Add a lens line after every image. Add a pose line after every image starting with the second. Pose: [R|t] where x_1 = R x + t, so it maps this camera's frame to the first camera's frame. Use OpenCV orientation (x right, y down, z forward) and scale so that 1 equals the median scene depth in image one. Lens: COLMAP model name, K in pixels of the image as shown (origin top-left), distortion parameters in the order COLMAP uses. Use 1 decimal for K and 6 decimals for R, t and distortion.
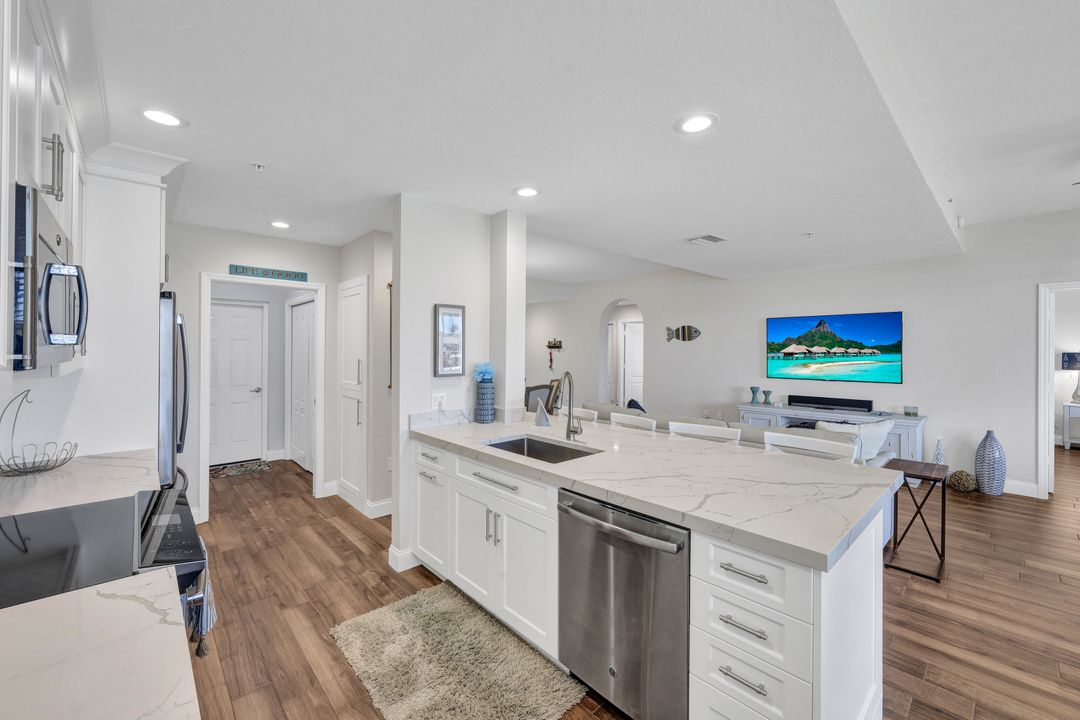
lens RADIAL K [[431.0, 0, 539.1], [0, 431.0, 355.5], [0, 0, 1]] dist [0.001295, 0.000527]
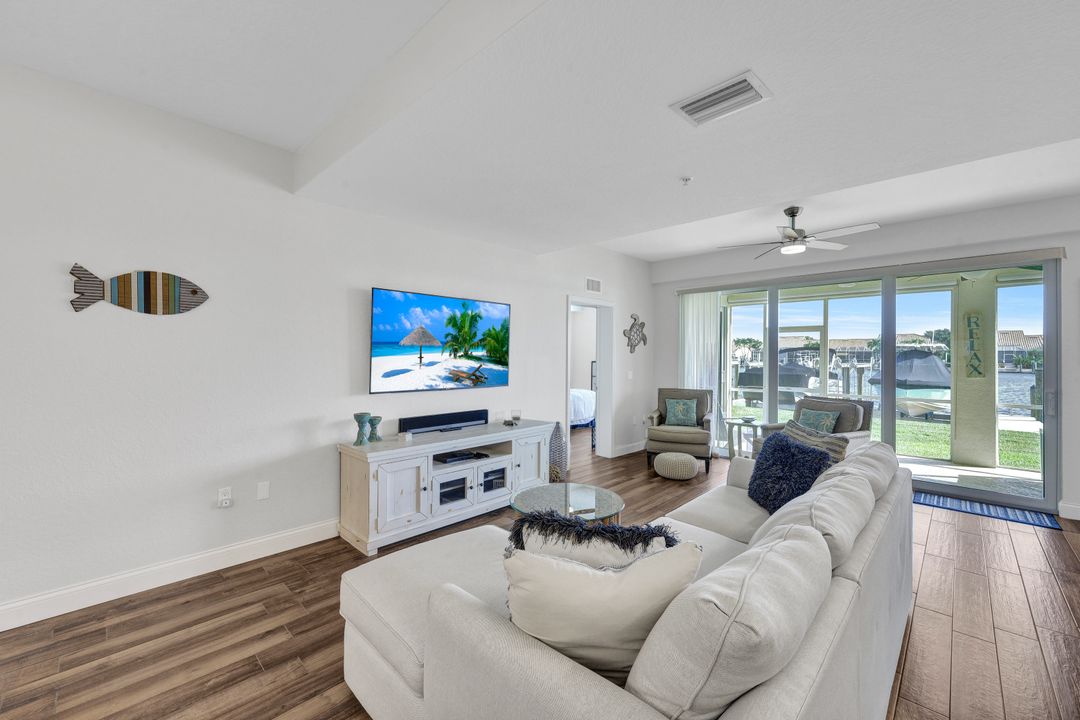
lens RADIAL K [[440.0, 0, 535.8], [0, 440.0, 355.5], [0, 0, 1]] dist [0.000954, -0.000084]
pose [[-0.051843, -0.000733, 0.998655, -0.100502], [0.003551, 0.999993, 0.000918, 0.004177], [-0.998649, 0.003594, -0.051840, 1.567033]]
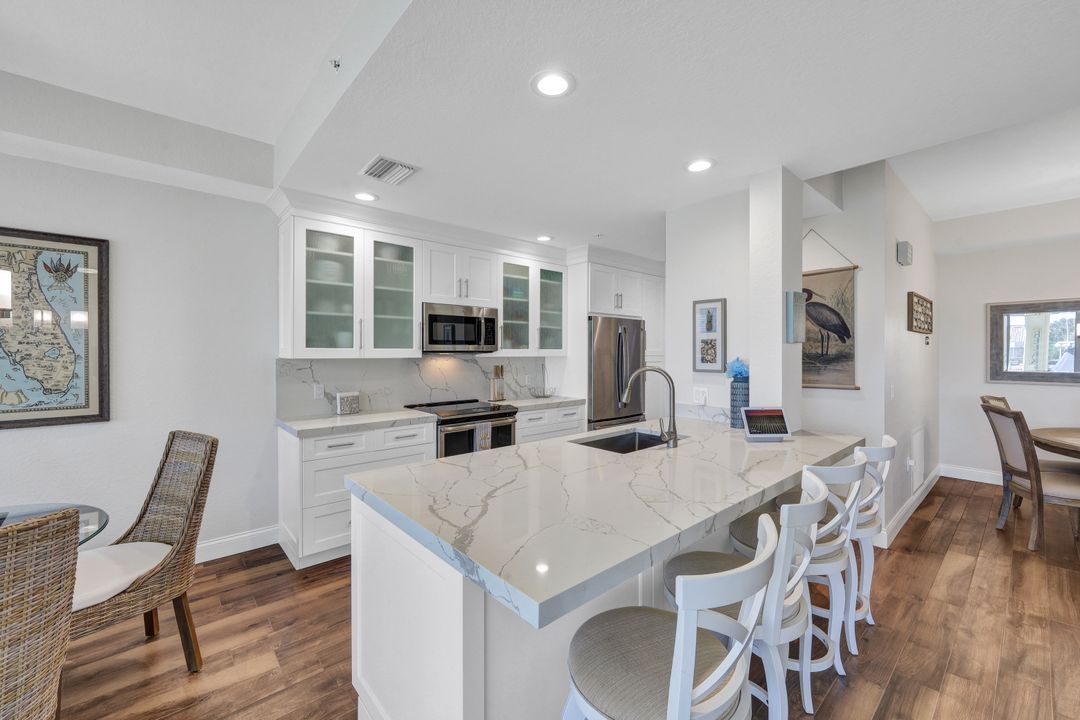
lens RADIAL K [[437.6, 0, 535.4], [0, 437.6, 355.2], [0, 0, 1]] dist [-0.000522, -0.000113]
pose [[-0.023567, 0.004530, -0.999712, 0.782857], [-0.010802, 0.999930, 0.004785, 0.009401], [0.999664, 0.010912, -0.023516, 0.610657]]
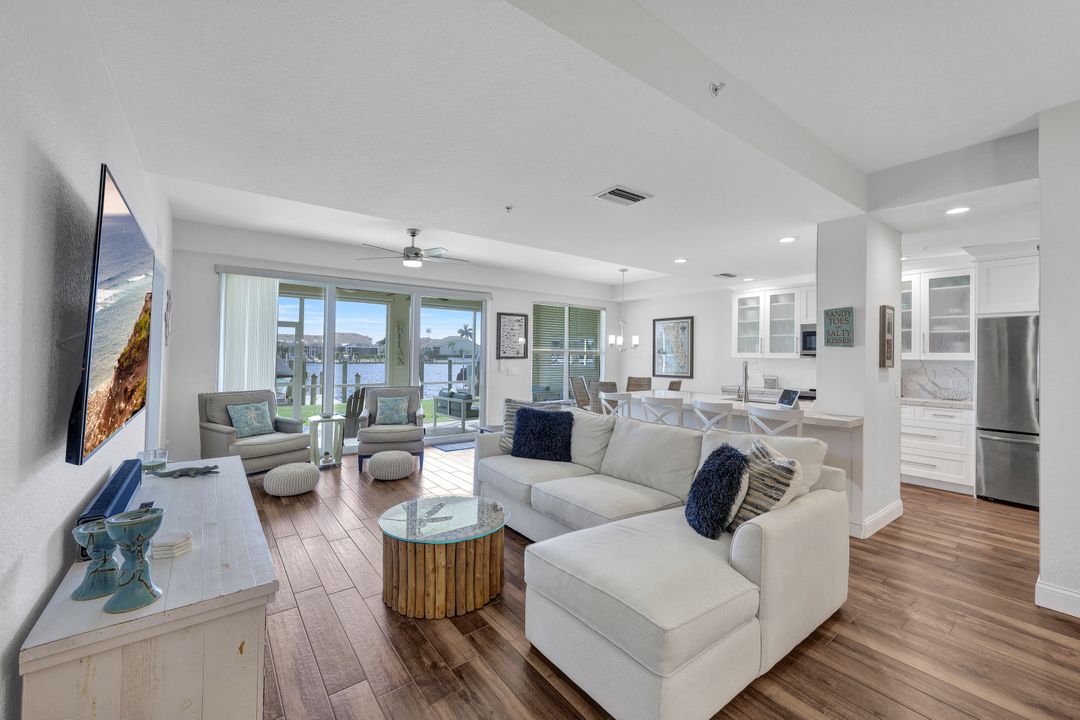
lens RADIAL K [[441.6, 0, 537.1], [0, 441.6, 346.1], [0, 0, 1]] dist [0.004294, -0.000177]
pose [[-0.995148, -0.008399, 0.098028, 0.581878], [-0.009417, 0.999906, -0.009924, 0.000230], [-0.097935, -0.010799, -0.995134, 2.277739]]
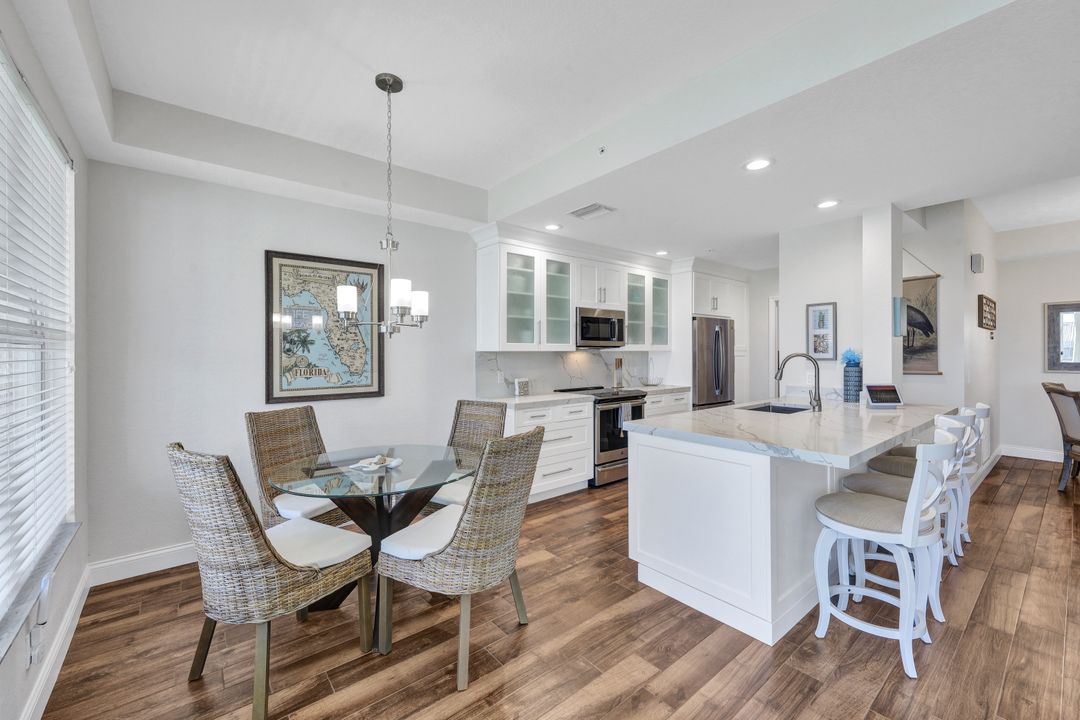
lens RADIAL K [[440.0, 0, 535.8], [0, 440.0, 355.5], [0, 0, 1]] dist [0.000954, -0.000084]
pose [[-0.064742, 0.003736, -0.997895, 1.092936], [-0.006506, 0.999970, 0.004166, 0.033771], [0.997881, 0.006762, -0.064716, 0.251053]]
